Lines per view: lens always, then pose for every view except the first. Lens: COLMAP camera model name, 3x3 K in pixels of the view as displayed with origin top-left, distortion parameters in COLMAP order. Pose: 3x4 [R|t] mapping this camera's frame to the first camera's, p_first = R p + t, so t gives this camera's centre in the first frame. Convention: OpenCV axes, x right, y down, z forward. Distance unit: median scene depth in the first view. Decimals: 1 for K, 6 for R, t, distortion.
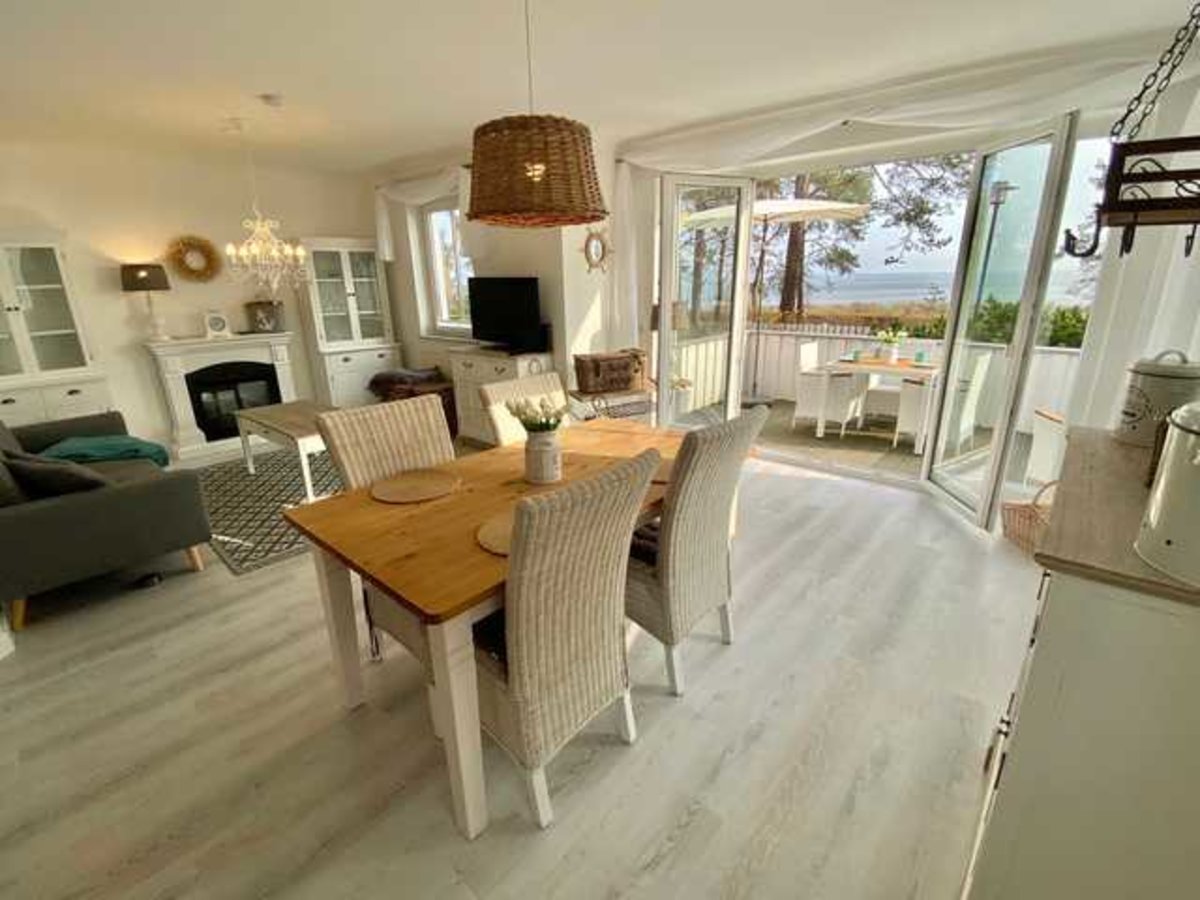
lens RADIAL K [[538.5, 0, 600.0], [0, 538.5, 450.0], [0, 0, 1]] dist [0.017907, -0.000277]
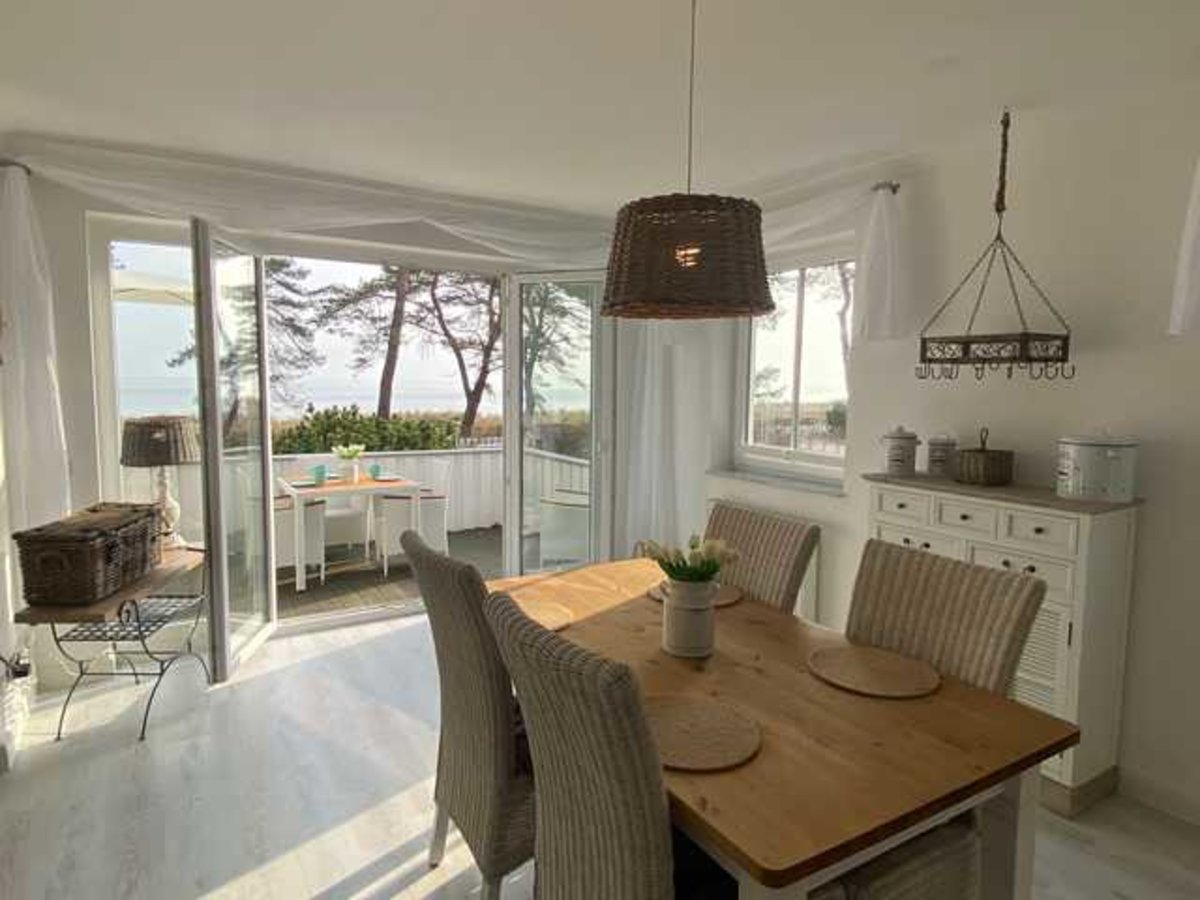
lens RADIAL K [[700.8, 0, 600.0], [0, 700.8, 450.0], [0, 0, 1]] dist [0.025964, -0.001122]
pose [[0.331278, -0.071609, 0.940812, -0.055582], [0.271374, 0.962215, -0.022318, -0.011740], [-0.903665, 0.262705, 0.338194, 0.040250]]
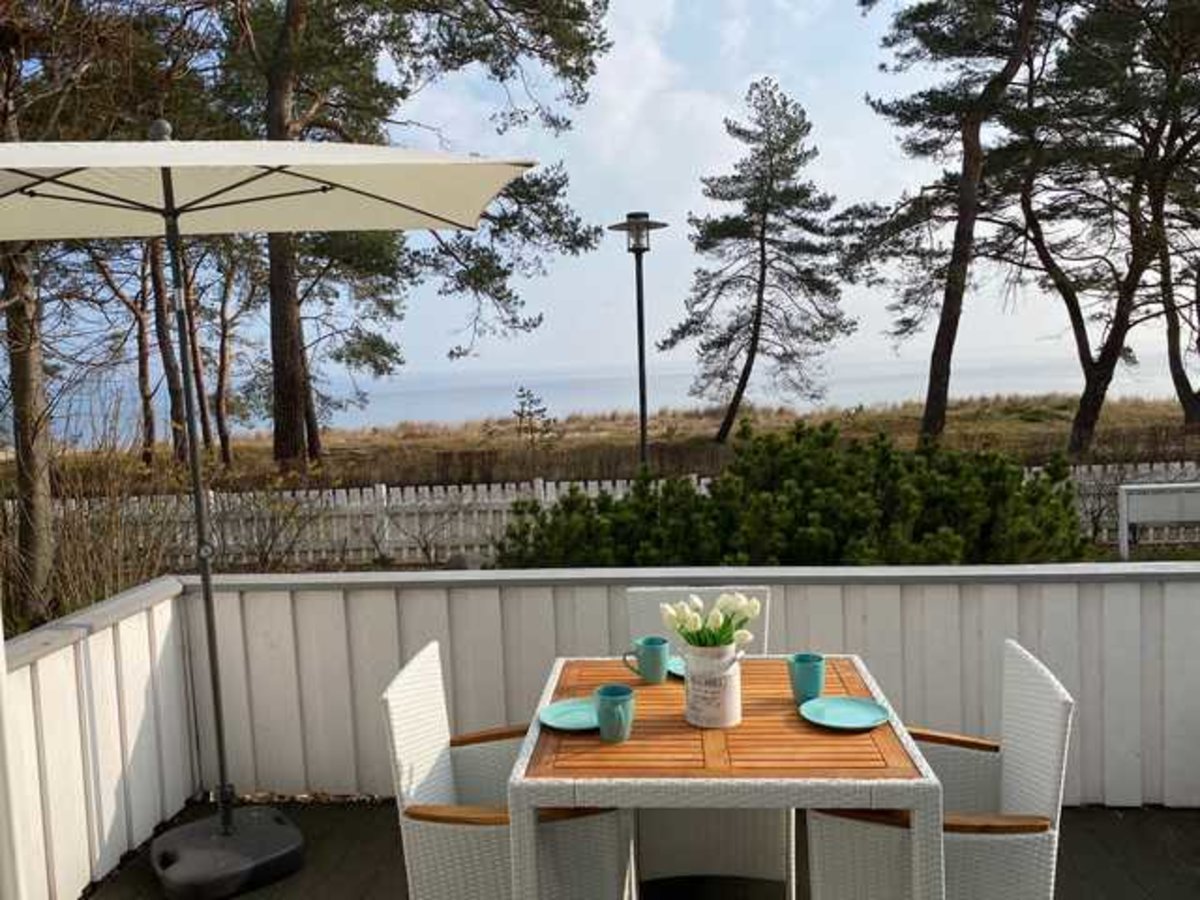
lens RADIAL K [[1037.7, 0, 600.0], [0, 1037.7, 450.0], [0, 0, 1]] dist [0.059861, -0.000169]
pose [[0.815692, -0.066073, 0.574701, 0.031568], [0.203877, 0.962548, -0.178705, -0.030669], [-0.541370, 0.262937, 0.798613, 0.091284]]
